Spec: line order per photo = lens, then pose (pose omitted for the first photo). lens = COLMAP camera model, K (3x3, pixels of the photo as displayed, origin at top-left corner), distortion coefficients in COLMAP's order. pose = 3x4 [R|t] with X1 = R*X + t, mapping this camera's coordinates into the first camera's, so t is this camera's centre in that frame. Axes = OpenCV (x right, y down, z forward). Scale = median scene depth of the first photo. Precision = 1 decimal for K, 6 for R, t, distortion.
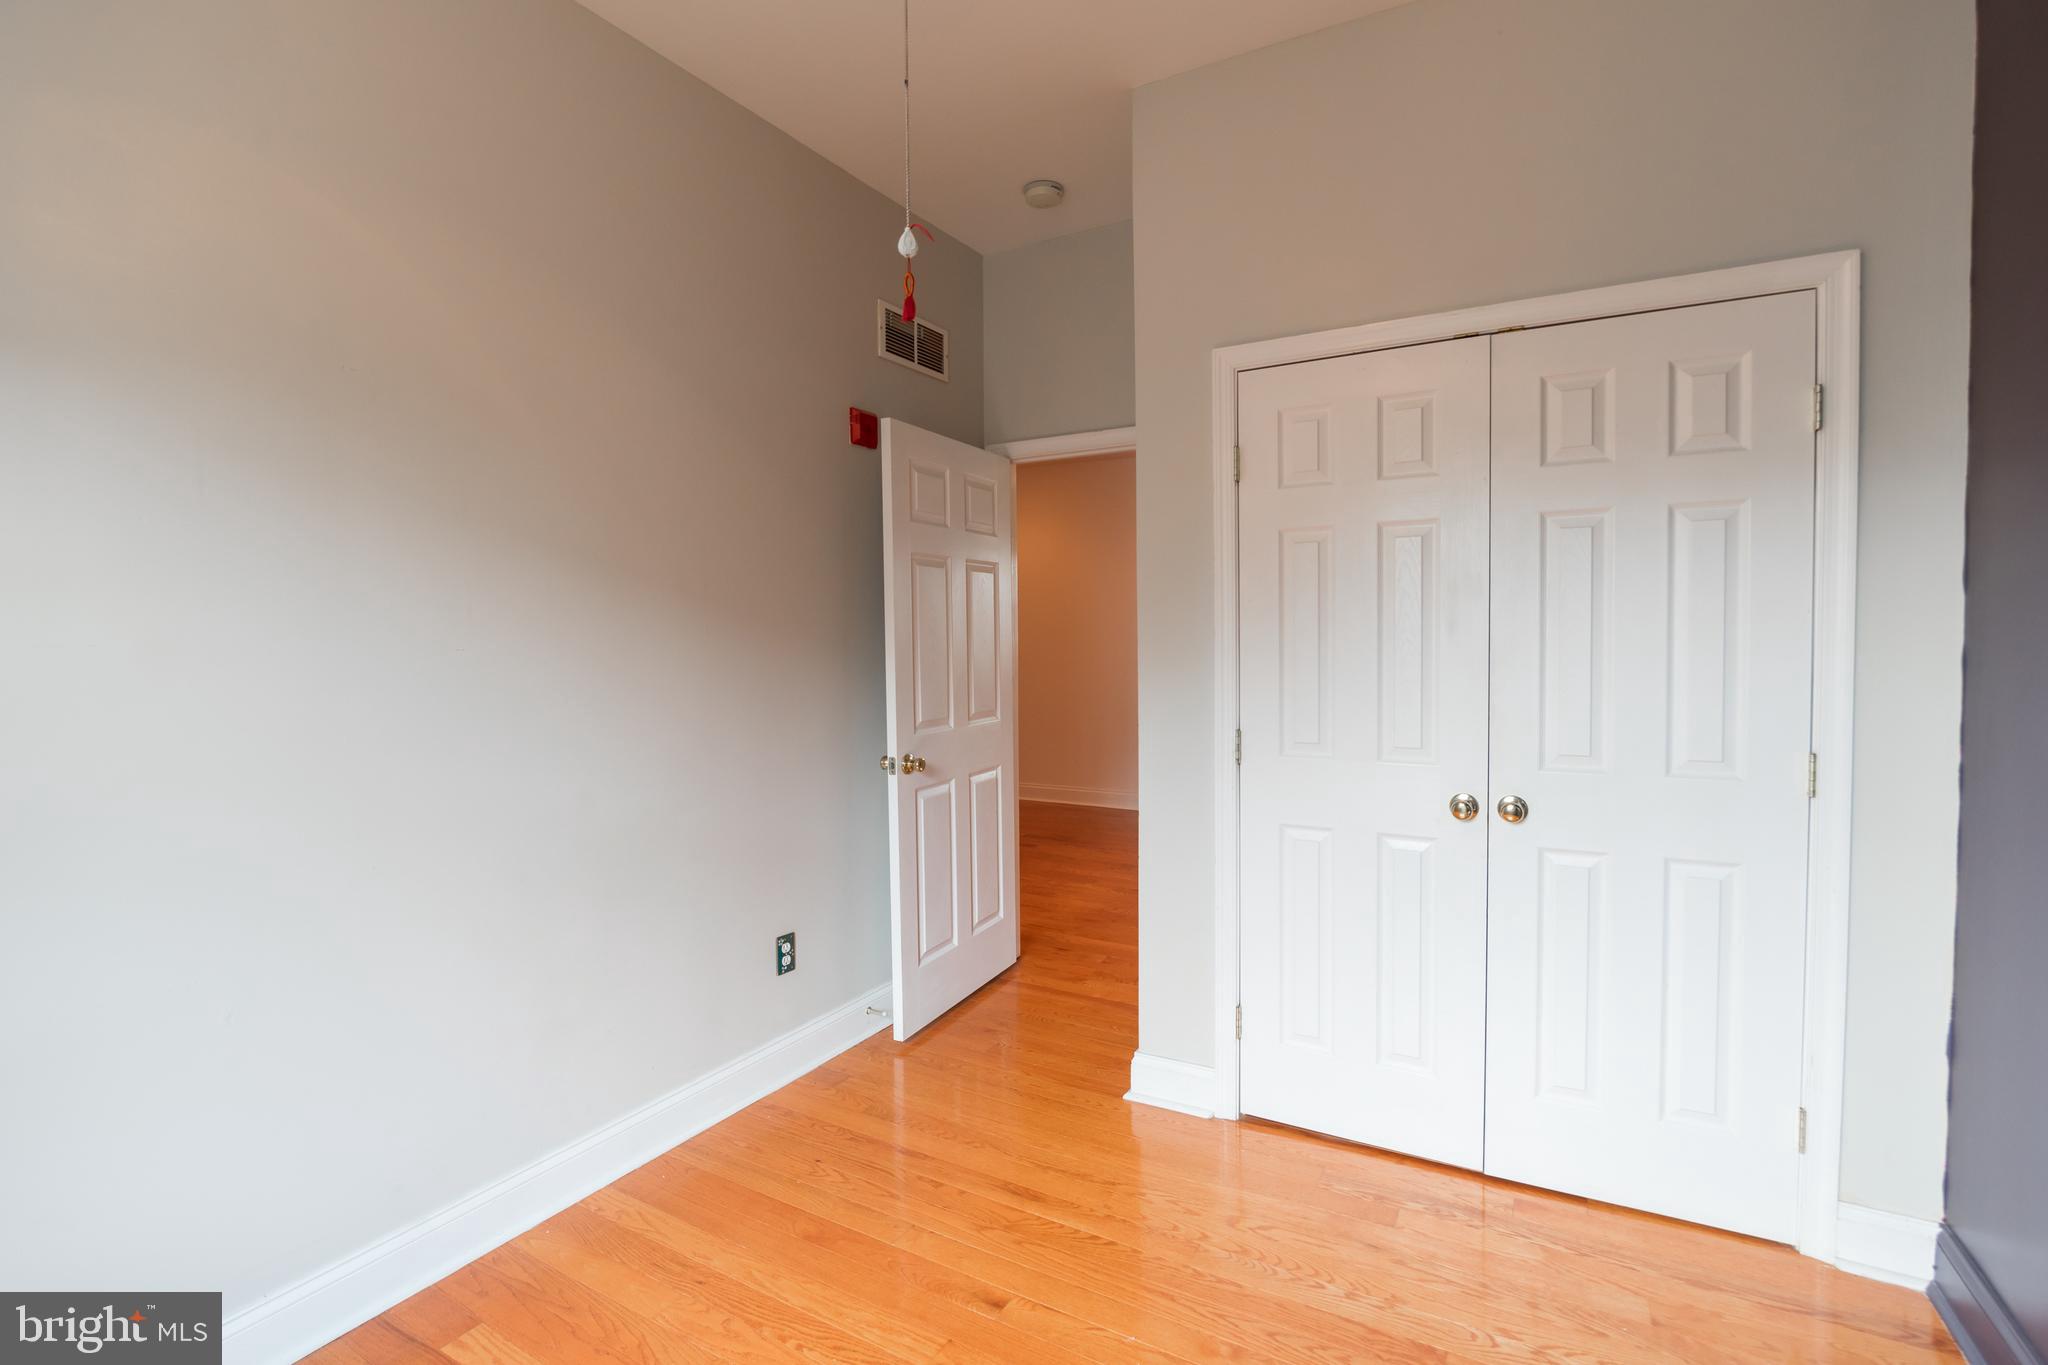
lens RADIAL K [[894.2, 0, 1024.0], [0, 894.2, 682.5], [0, 0, 1]] dist [0.000404, 0.000100]
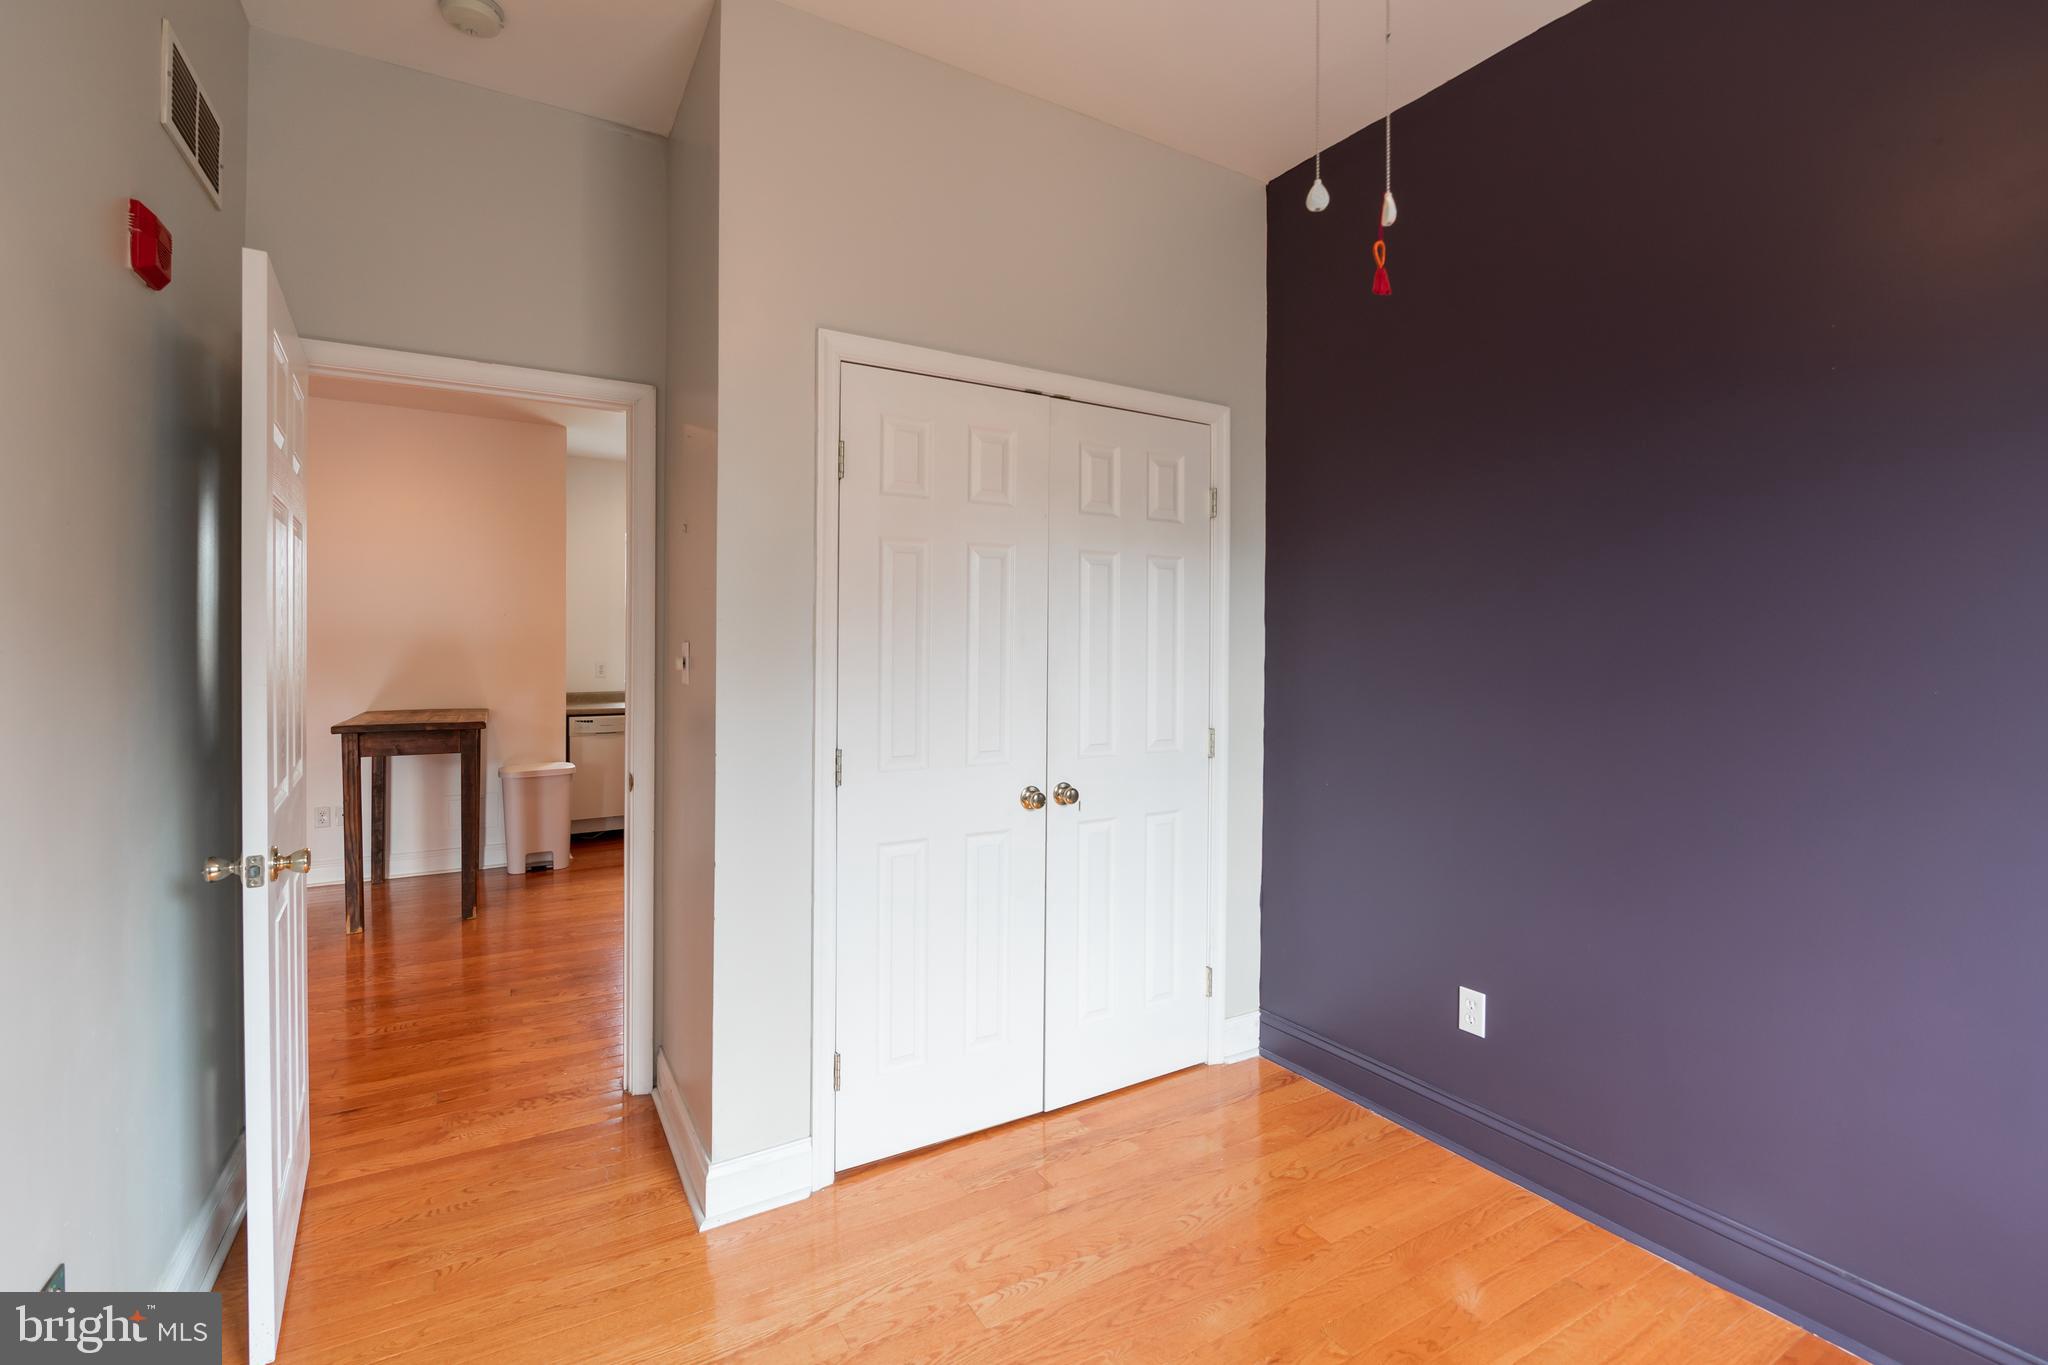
lens RADIAL K [[923.6, 0, 1029.4], [0, 923.6, 655.8], [0, 0, 1]] dist [-0.002310, -0.000099]
pose [[0.511852, -0.001402, 0.859073, -0.540551], [0.027396, 0.999517, -0.014692, -0.026182], [-0.858637, 0.031055, 0.511643, 0.397987]]
